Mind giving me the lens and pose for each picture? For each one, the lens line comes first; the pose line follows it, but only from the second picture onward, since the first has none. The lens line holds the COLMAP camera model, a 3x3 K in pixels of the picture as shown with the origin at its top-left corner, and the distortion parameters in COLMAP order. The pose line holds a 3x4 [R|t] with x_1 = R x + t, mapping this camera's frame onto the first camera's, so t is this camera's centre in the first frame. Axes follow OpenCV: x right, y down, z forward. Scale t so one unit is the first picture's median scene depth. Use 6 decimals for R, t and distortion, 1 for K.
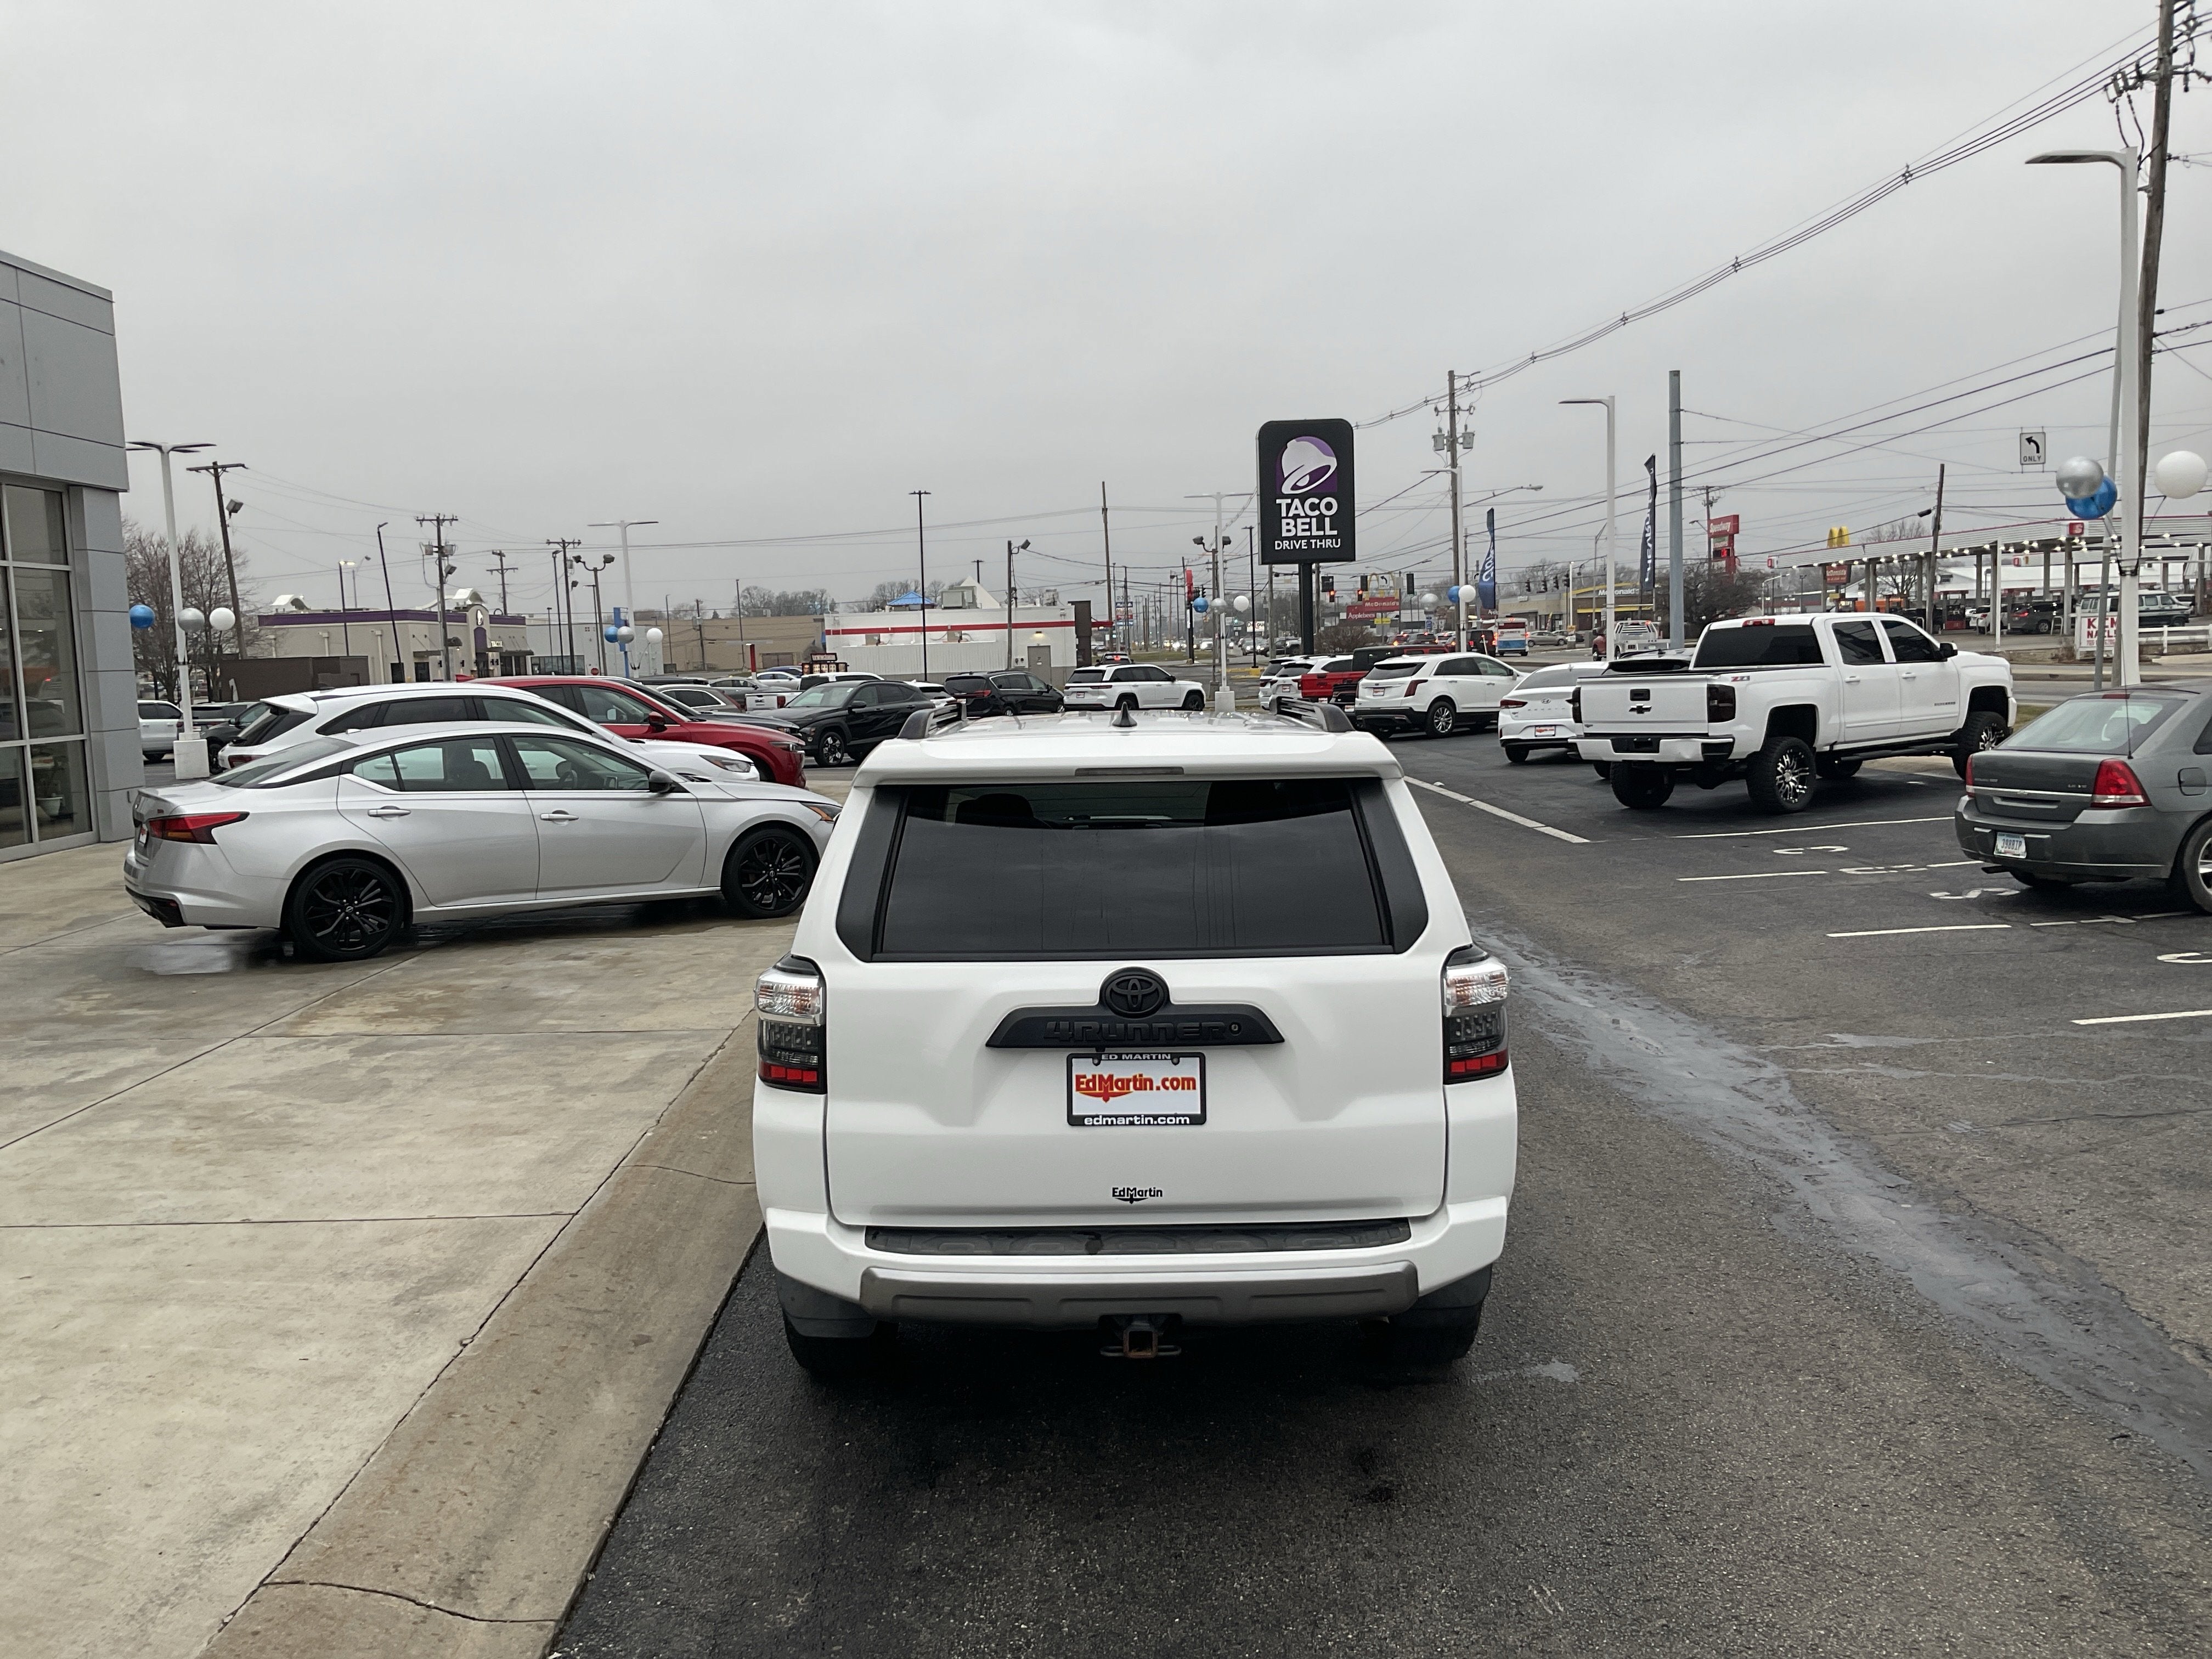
lens RADIAL K [[1814.3, 0, 1098.5], [0, 1814.3, 837.5], [0, 0, 1]] dist [0.094273, -0.190613]
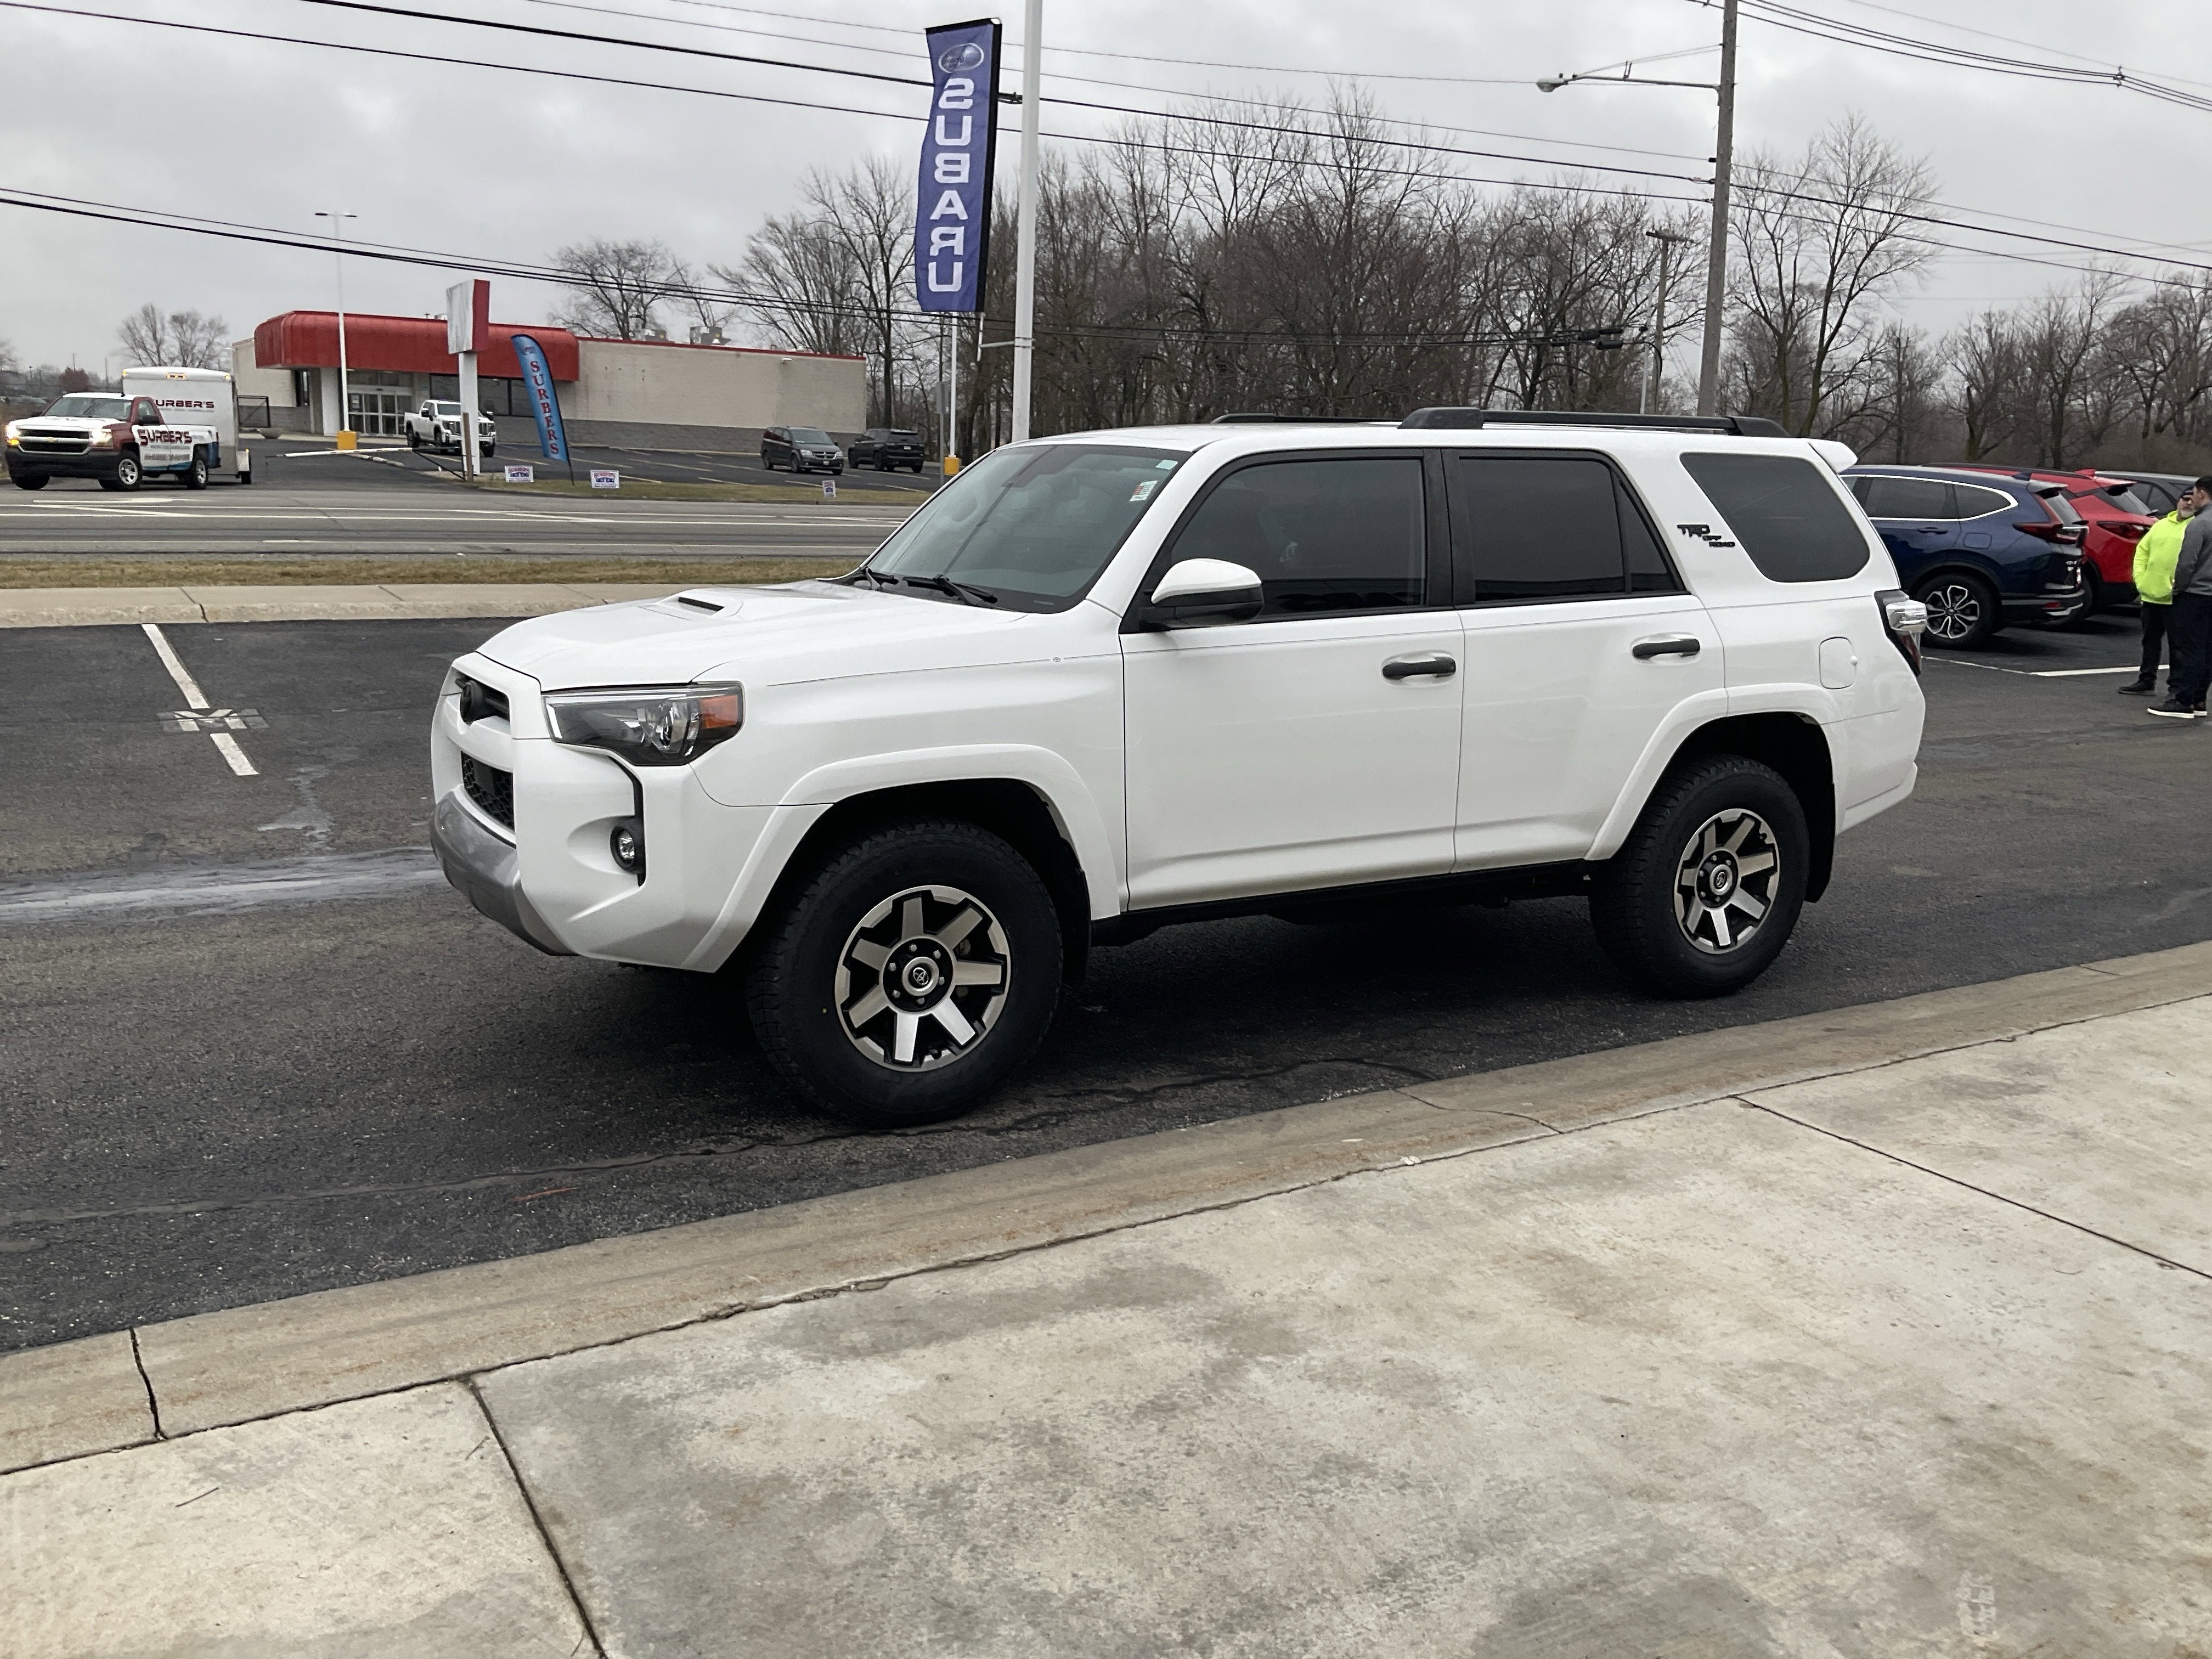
lens RADIAL K [[1814.3, 0, 1098.5], [0, 1814.3, 837.5], [0, 0, 1]] dist [0.094273, -0.190613]
pose [[-0.491864, -0.164622, 0.854967, -0.743105], [0.070999, 0.971109, 0.227831, -0.079058], [-0.867772, 0.172763, -0.465965, 1.482848]]
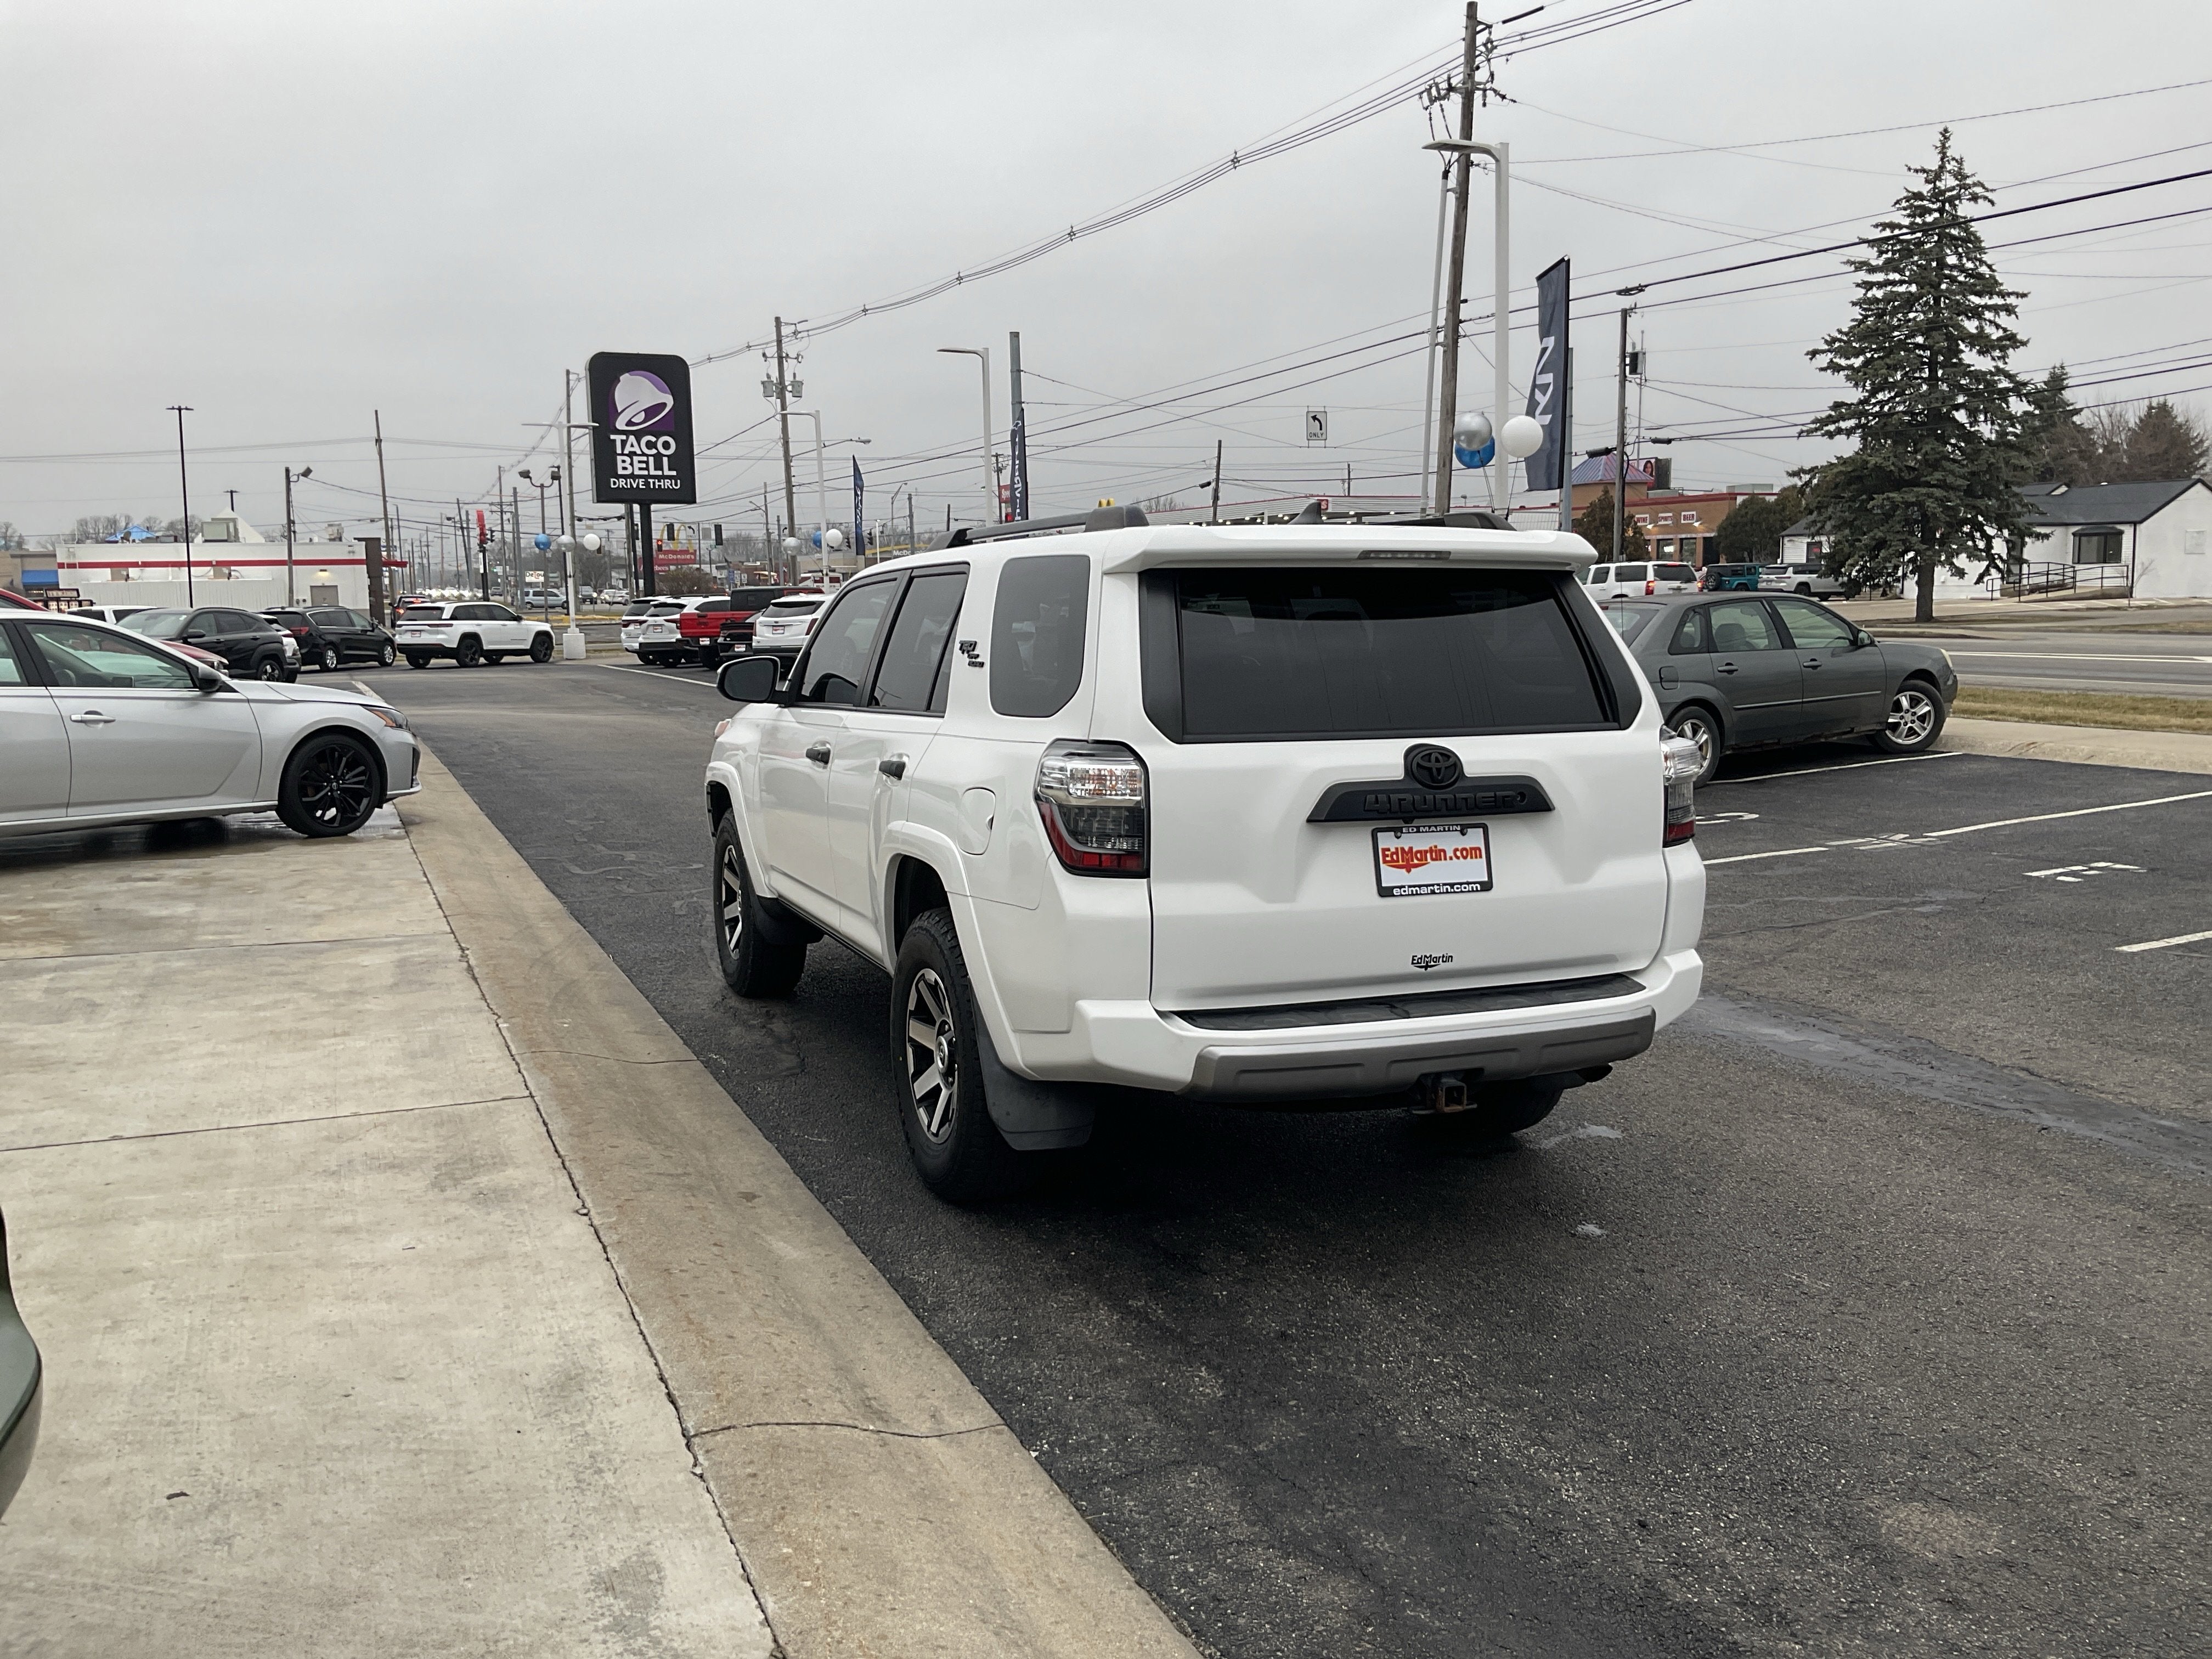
lens RADIAL K [[1814.3, 0, 1098.5], [0, 1814.3, 837.5], [0, 0, 1]] dist [0.094273, -0.190613]
pose [[0.926388, -0.031038, 0.375288, -0.345469], [0.022392, 0.999374, 0.027377, 0.058728], [-0.375903, -0.016958, 0.926504, 0.068138]]
